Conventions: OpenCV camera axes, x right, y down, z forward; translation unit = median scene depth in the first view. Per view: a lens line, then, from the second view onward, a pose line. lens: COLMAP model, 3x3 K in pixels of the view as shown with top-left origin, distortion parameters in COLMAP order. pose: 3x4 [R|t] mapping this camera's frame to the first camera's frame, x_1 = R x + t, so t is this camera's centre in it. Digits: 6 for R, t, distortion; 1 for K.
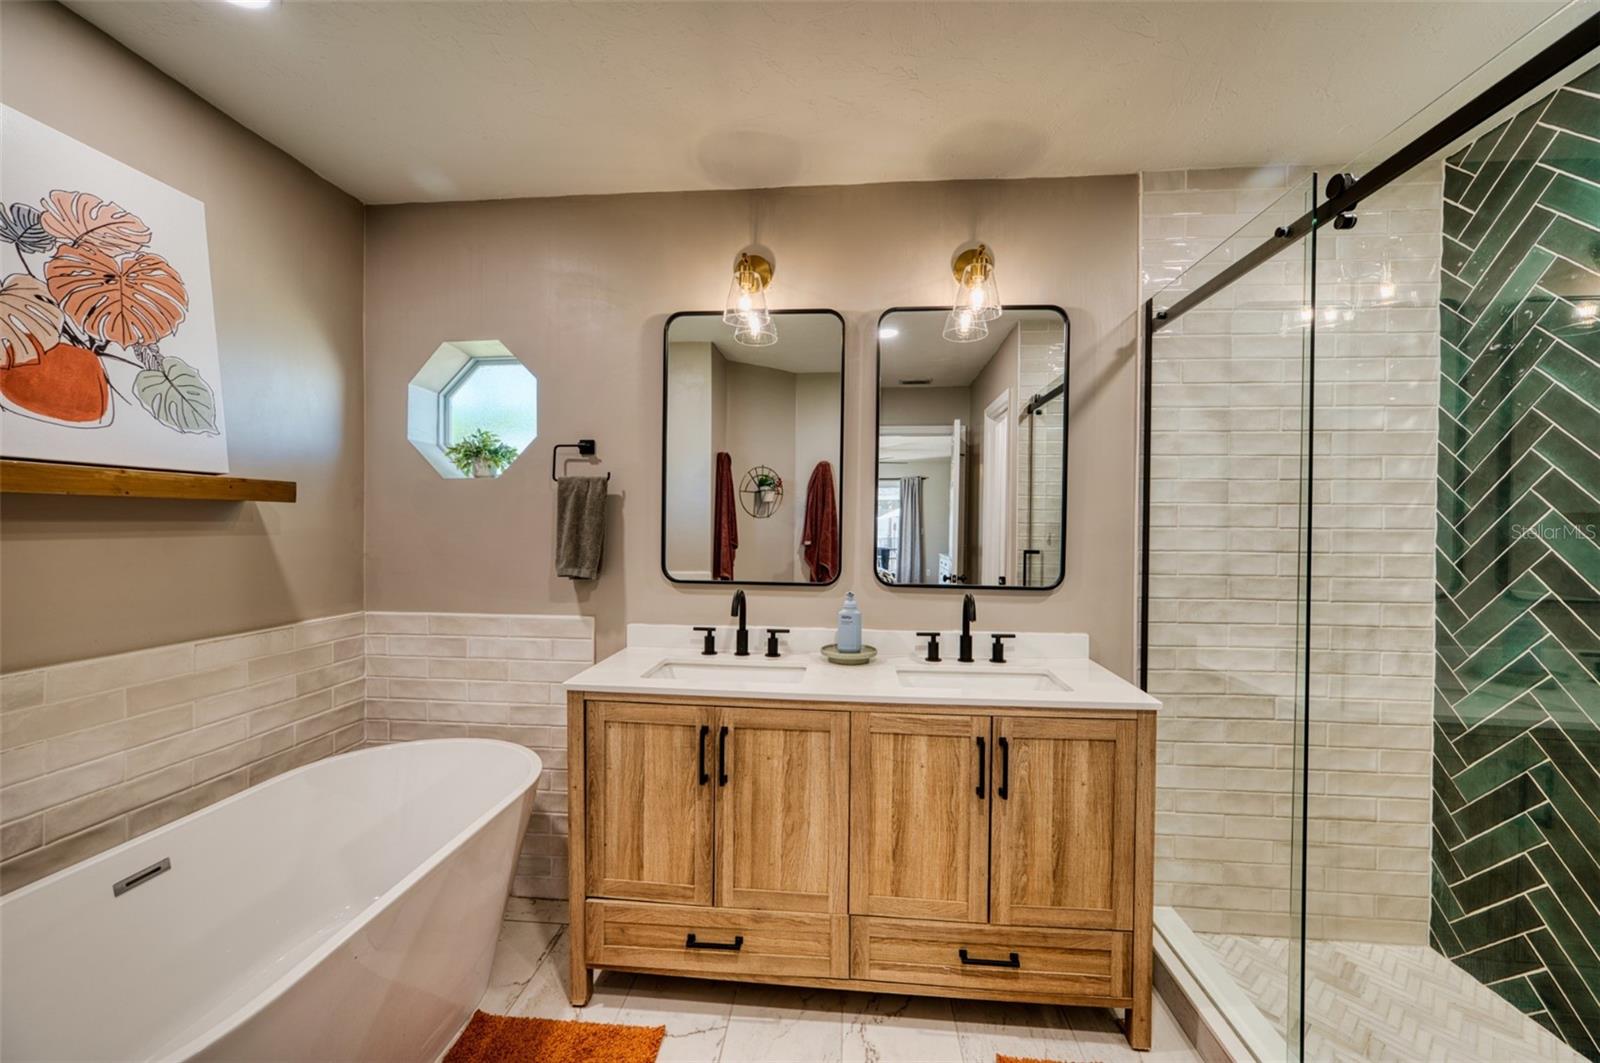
lens RADIAL K [[629.0, 0, 799.0], [0, 629.0, 529.3], [0, 0, 1]] dist [-0.016665, 0.006510]
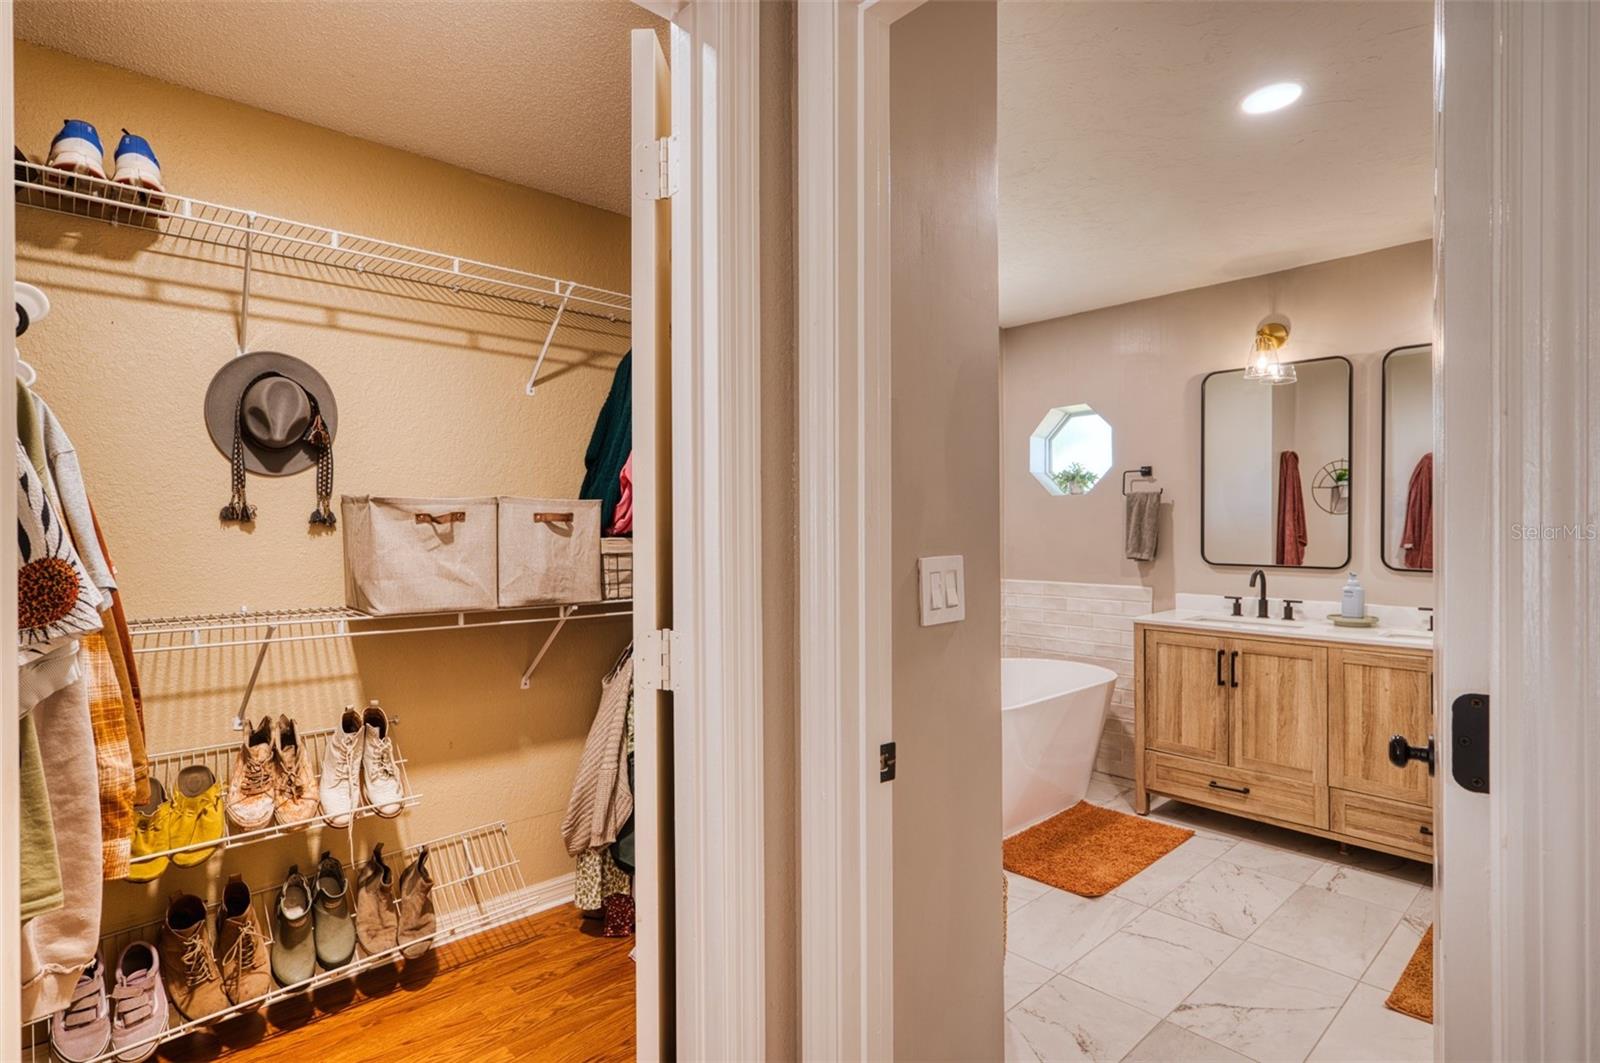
lens RADIAL K [[811.5, 0, 792.5], [0, 811.5, 535.1], [0, 0, 1]] dist [-0.002252, 0.000889]
pose [[0.732701, -0.003167, -0.680543, 0.442868], [0.006766, 0.999974, 0.002631, 0.009862], [0.680517, -0.006532, 0.732703, -1.219351]]
